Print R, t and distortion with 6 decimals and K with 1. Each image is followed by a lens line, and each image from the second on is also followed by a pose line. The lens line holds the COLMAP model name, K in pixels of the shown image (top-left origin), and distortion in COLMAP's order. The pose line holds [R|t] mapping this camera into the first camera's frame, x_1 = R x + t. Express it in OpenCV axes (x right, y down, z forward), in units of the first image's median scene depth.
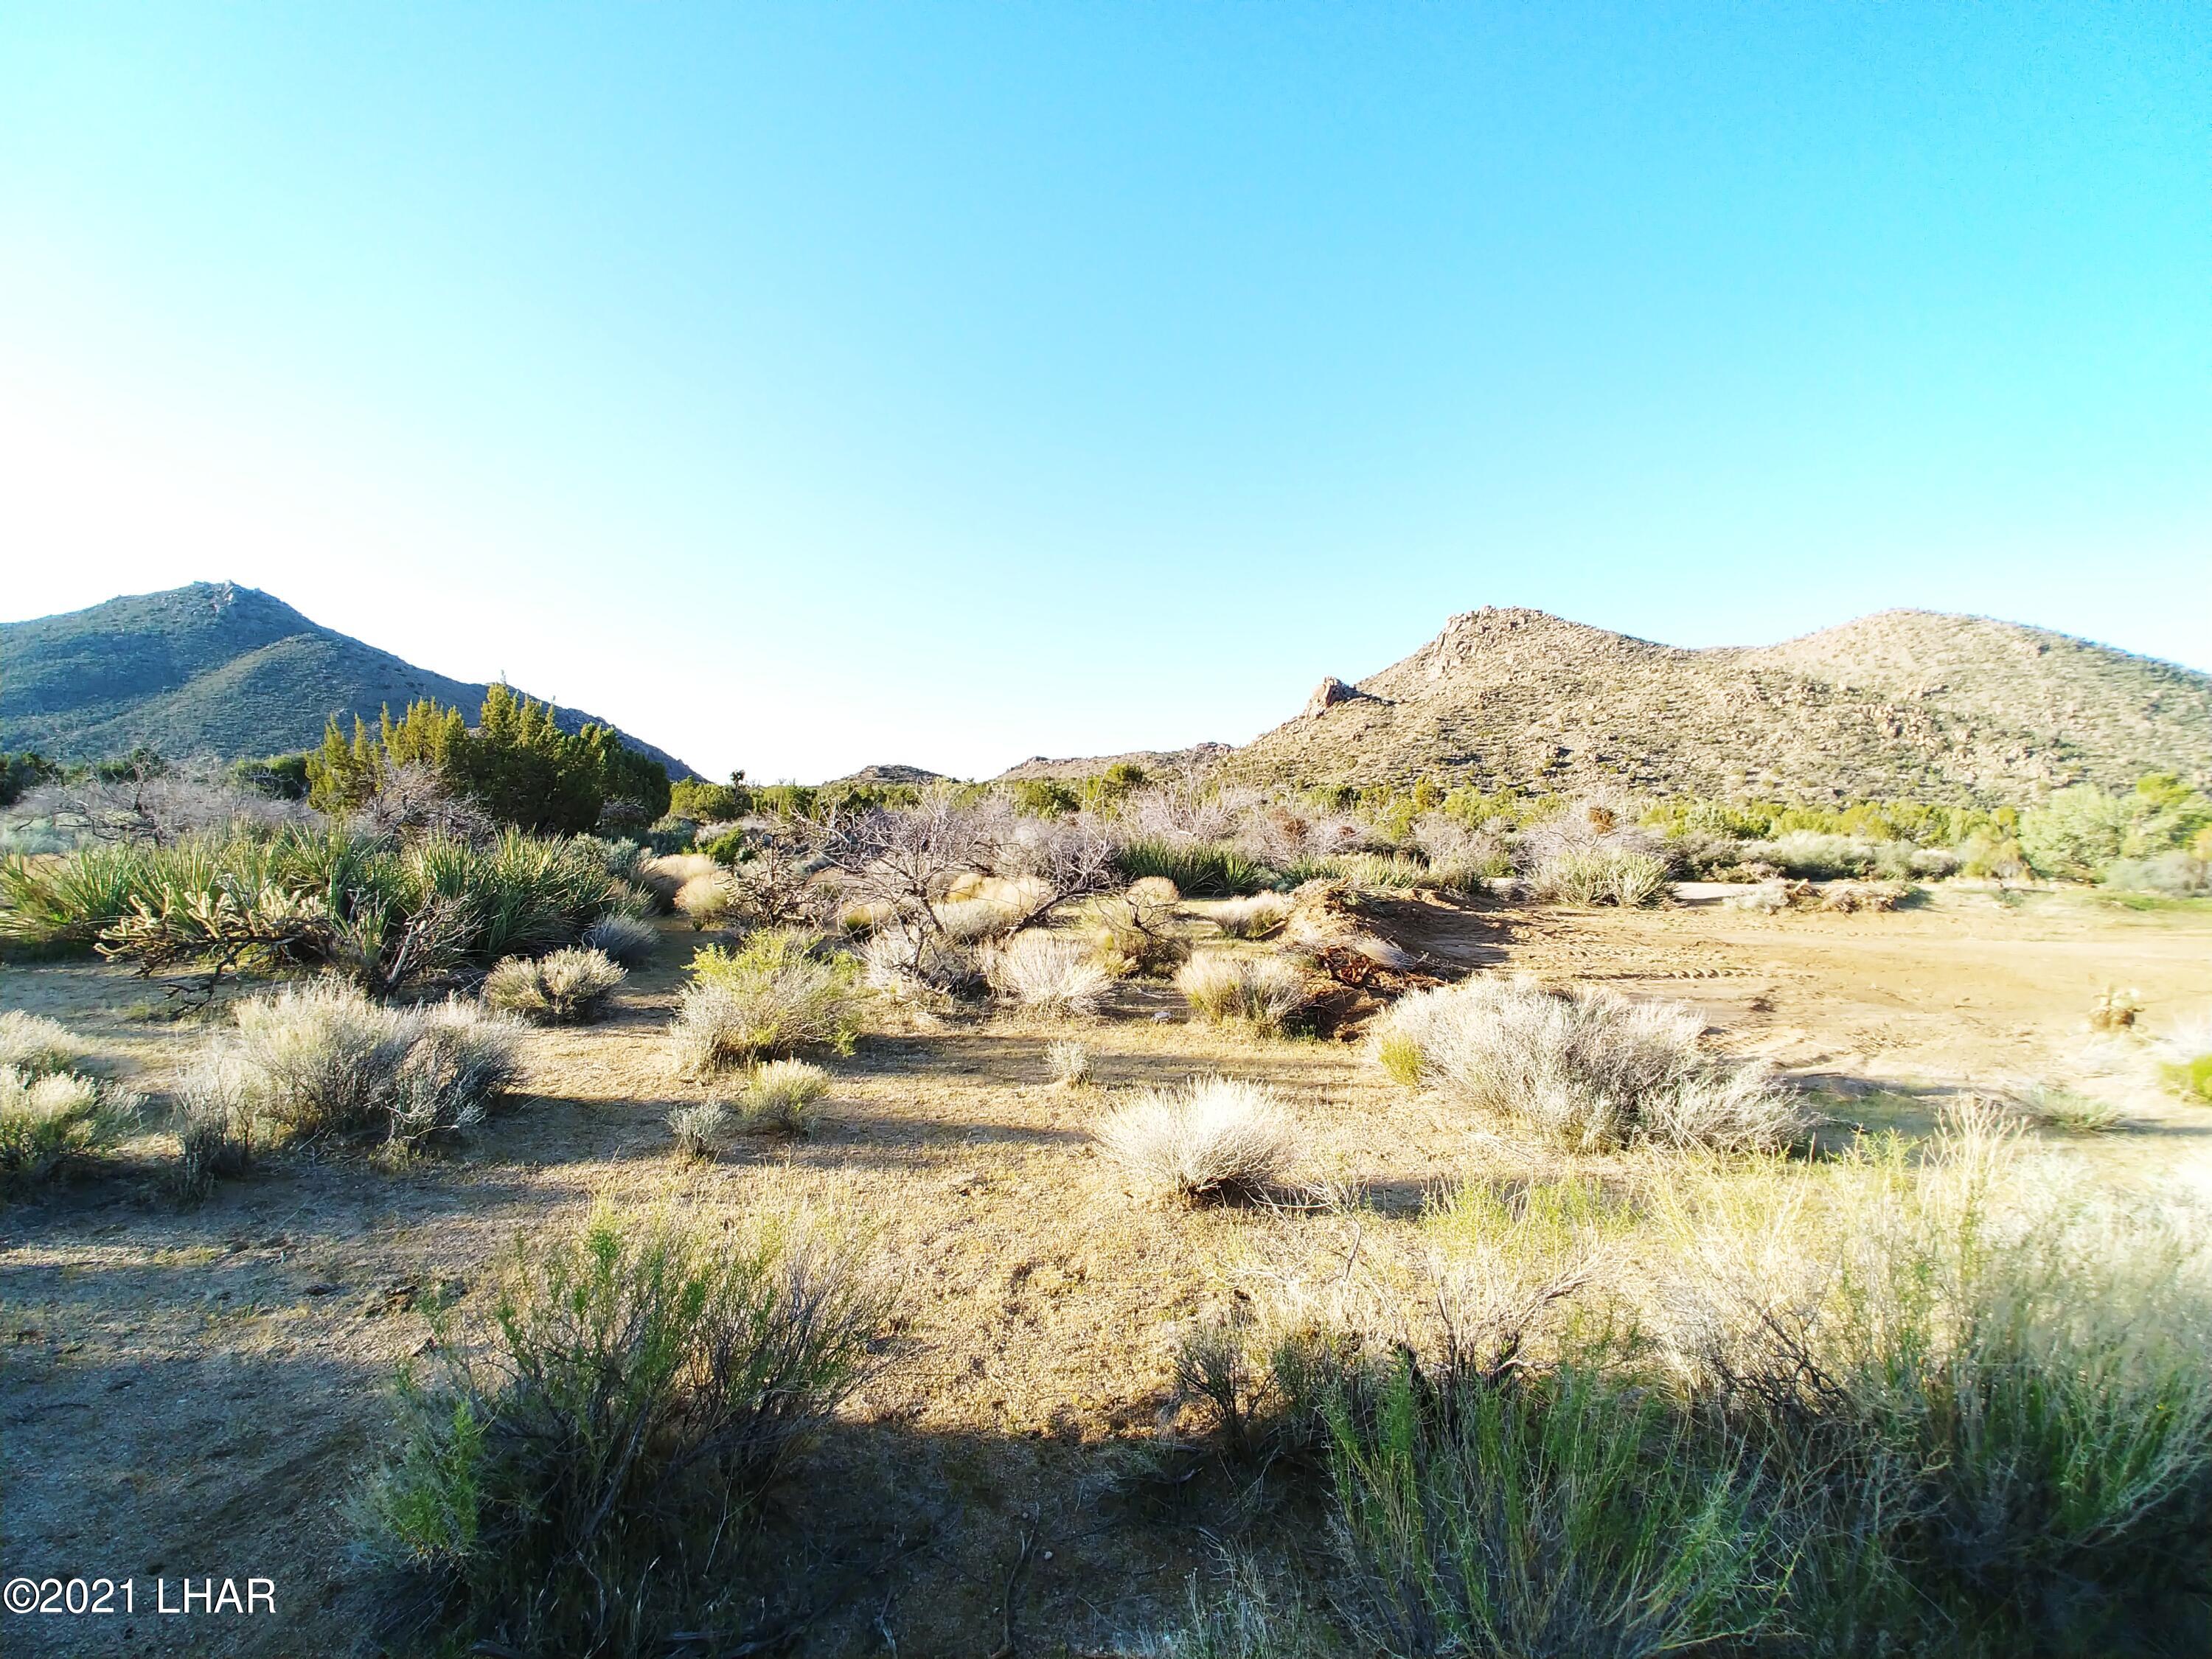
lens RADIAL K [[965.0, 0, 1111.3], [0, 965.0, 831.0], [0, 0, 1]] dist [-0.033852, 0.009983]
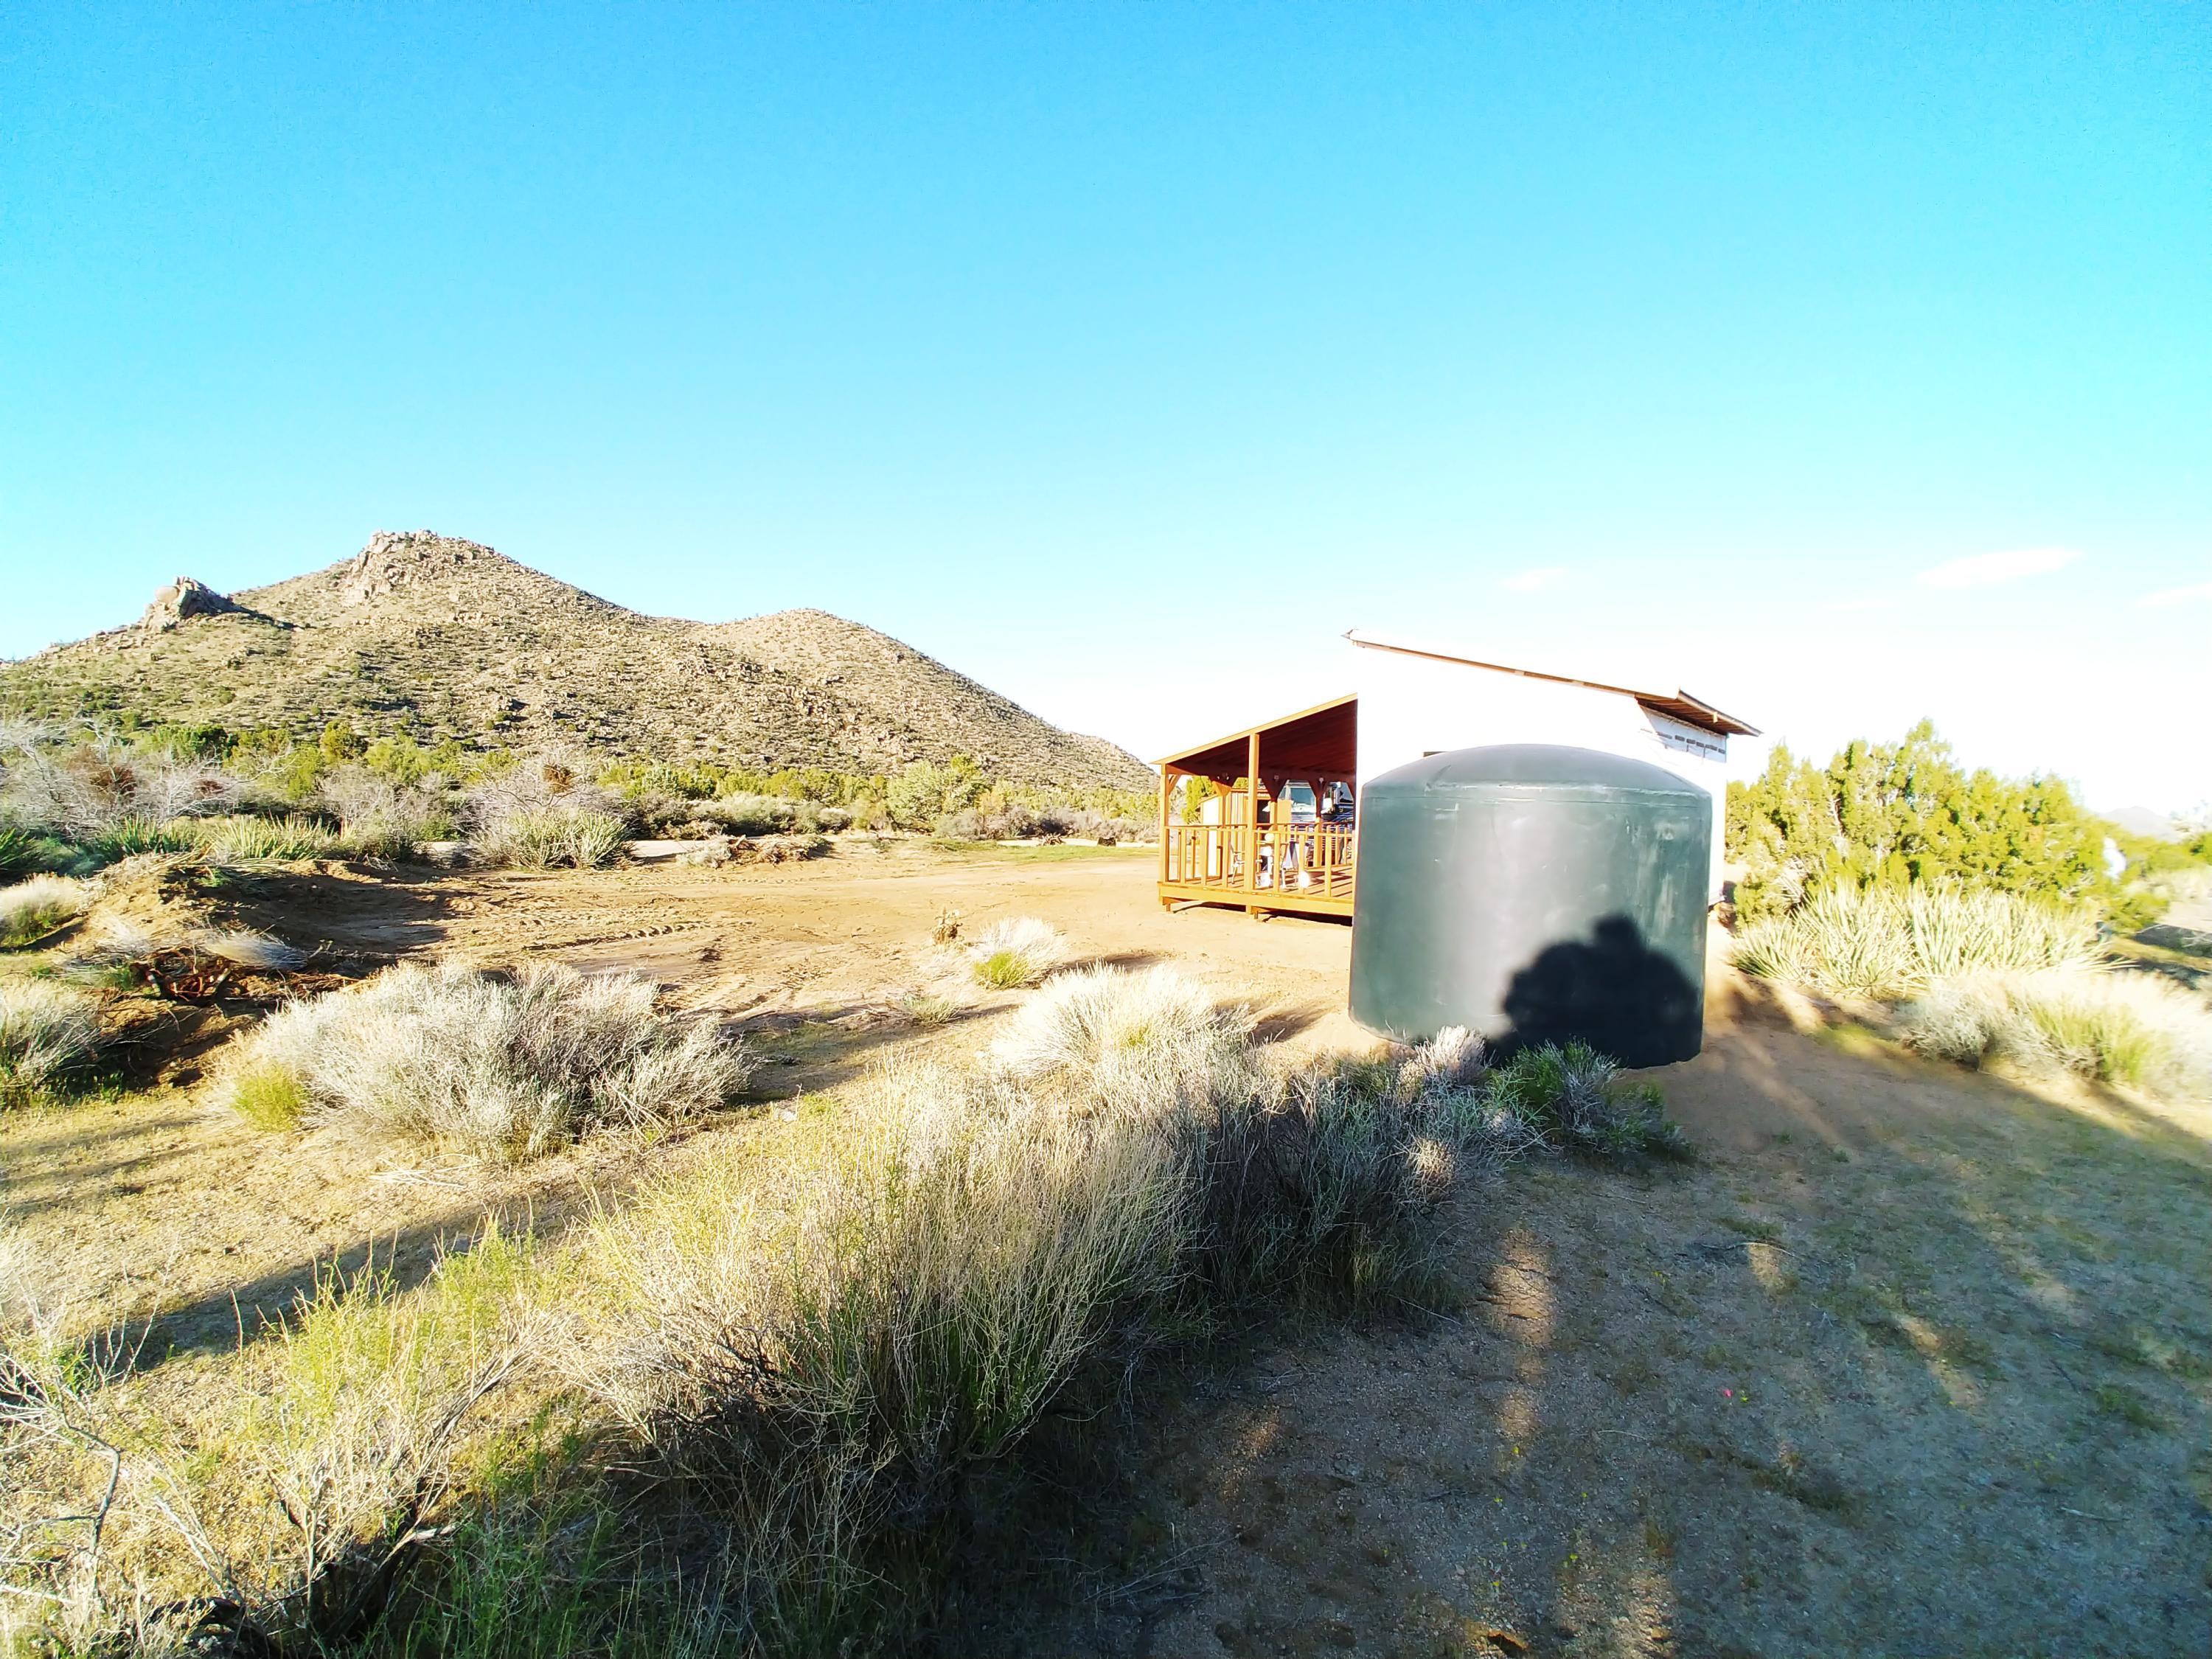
lens RADIAL K [[965.0, 0, 1111.3], [0, 965.0, 831.0], [0, 0, 1]] dist [-0.033852, 0.009983]
pose [[0.543090, -0.023697, 0.839340, 0.003149], [-0.012160, 0.999275, 0.036081, -0.000076], [-0.839586, -0.029802, 0.542408, 0.004648]]
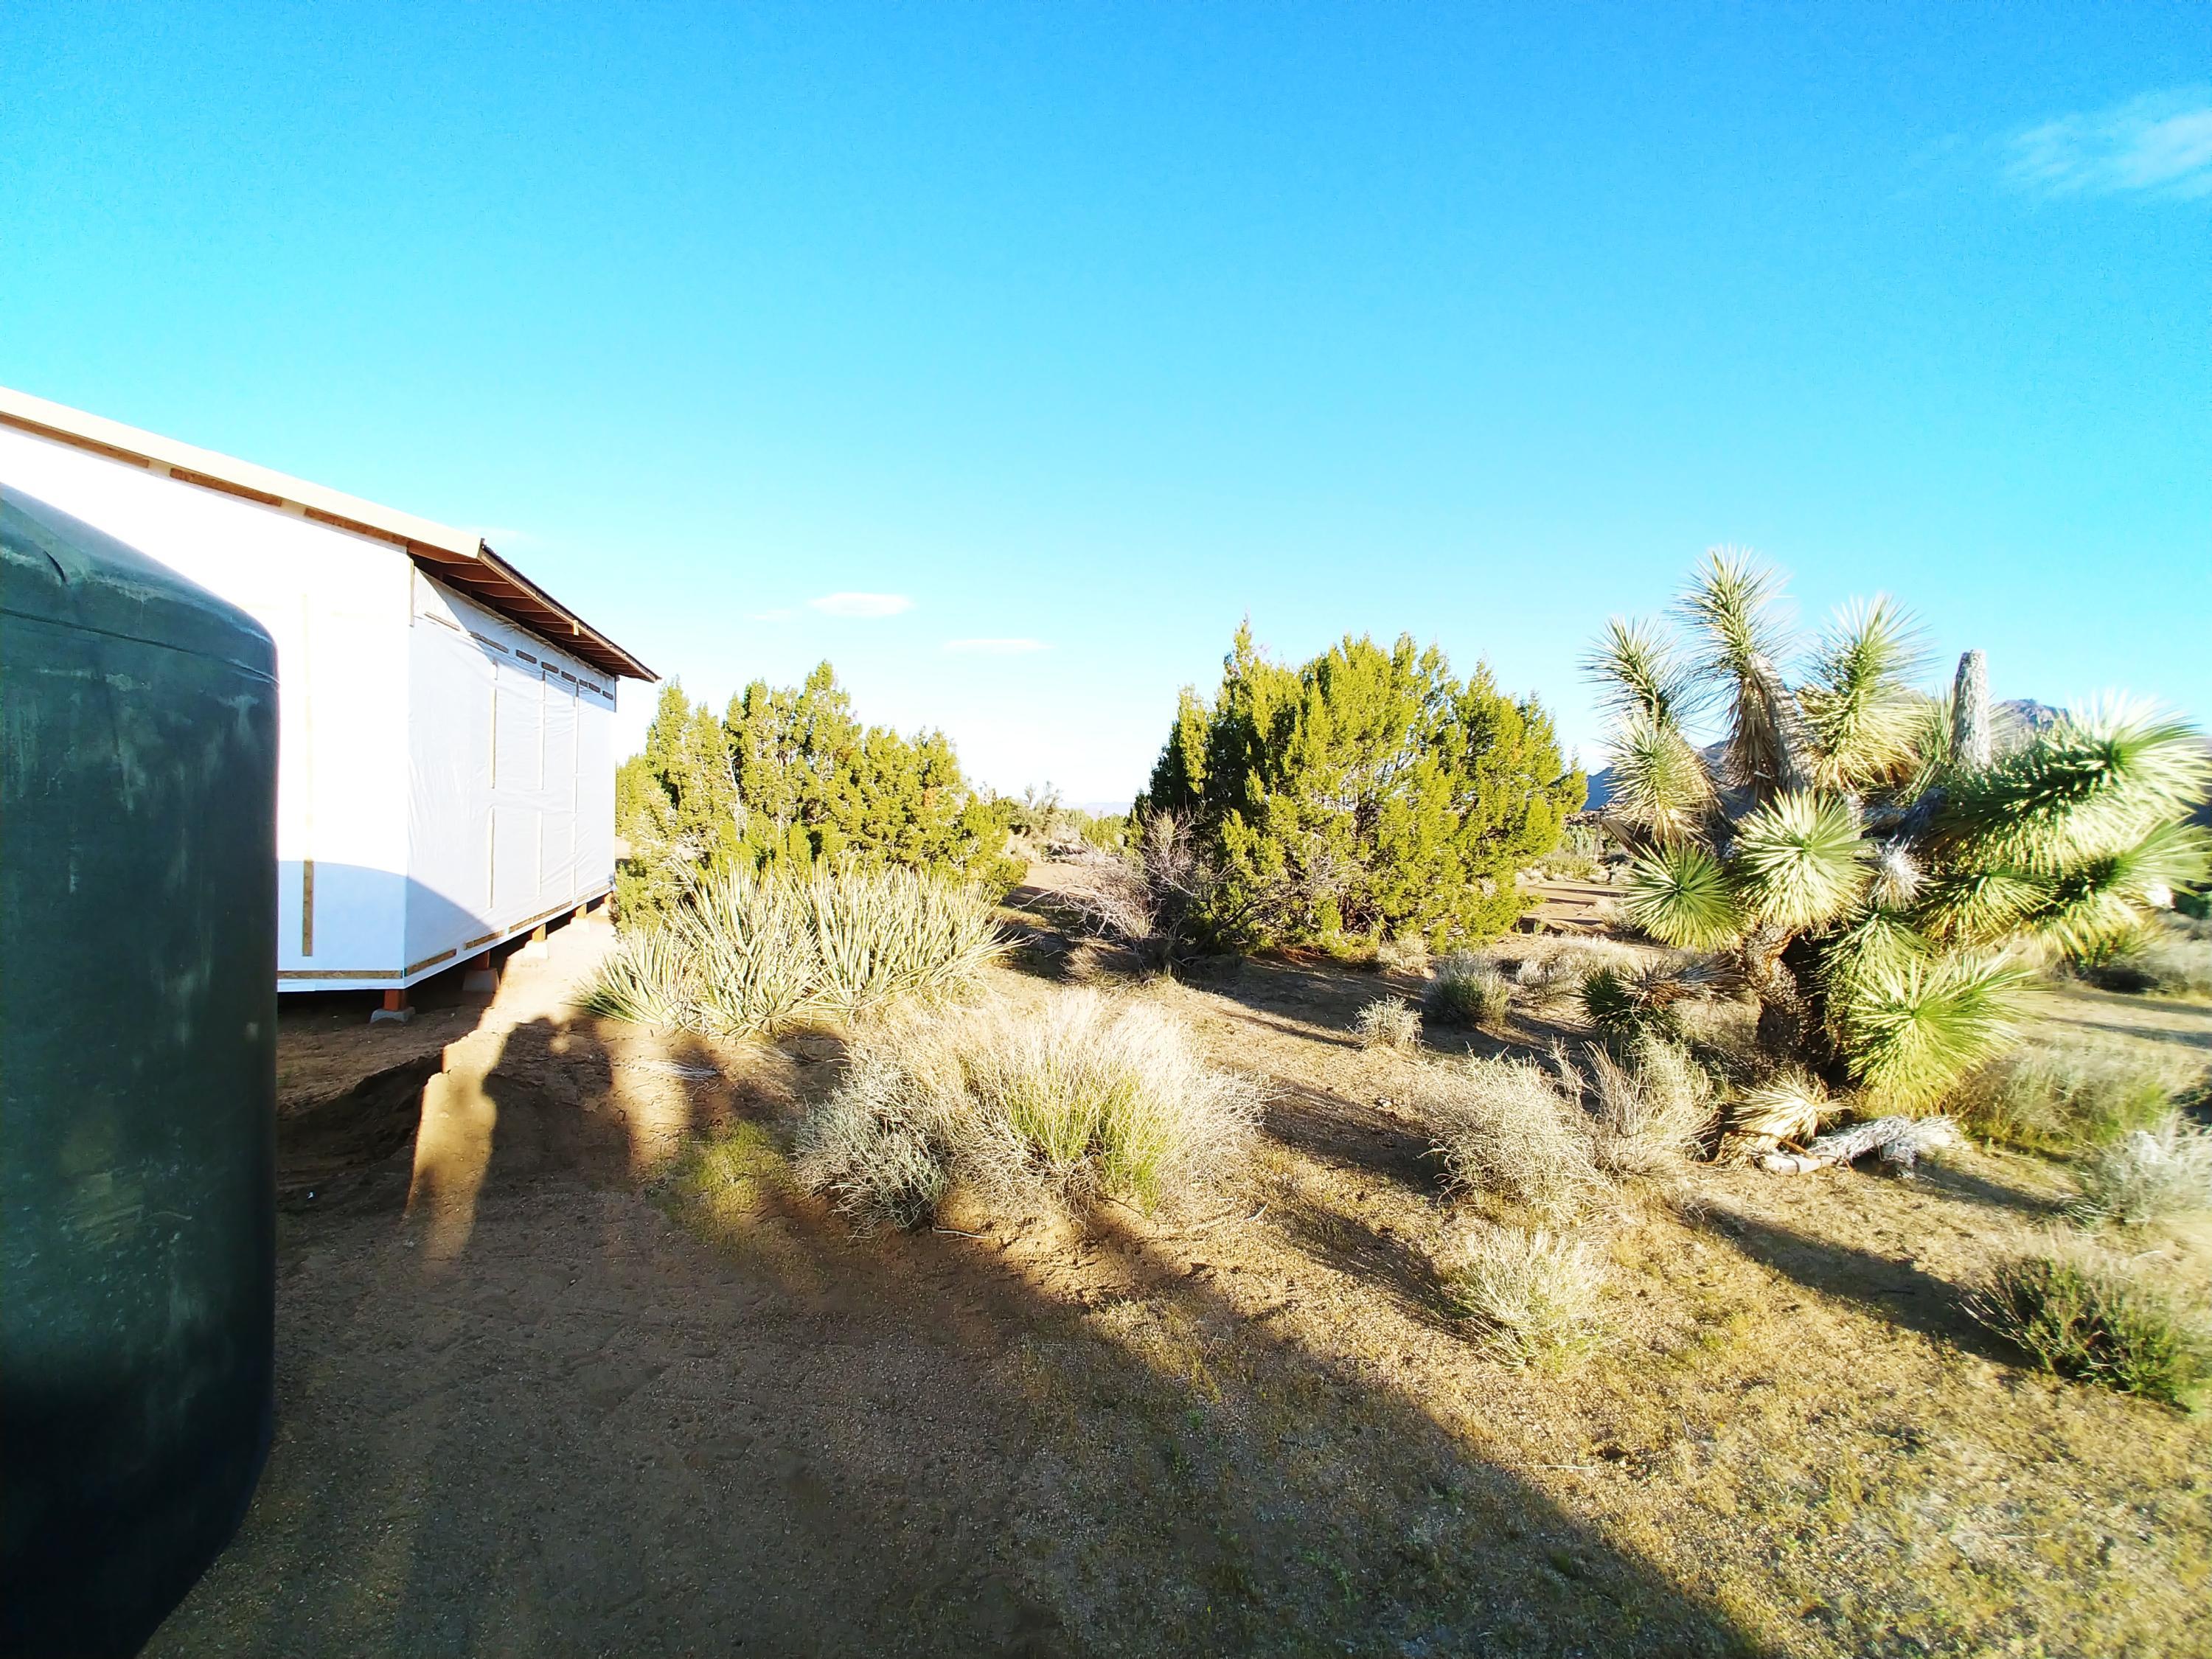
lens RADIAL K [[965.0, 0, 1111.3], [0, 965.0, 831.0], [0, 0, 1]] dist [-0.033852, 0.009983]
pose [[-0.417553, -0.042067, 0.907678, 0.674370], [-0.029170, 0.999033, 0.032882, 0.032729], [-0.908184, -0.012747, -0.418377, -0.079485]]
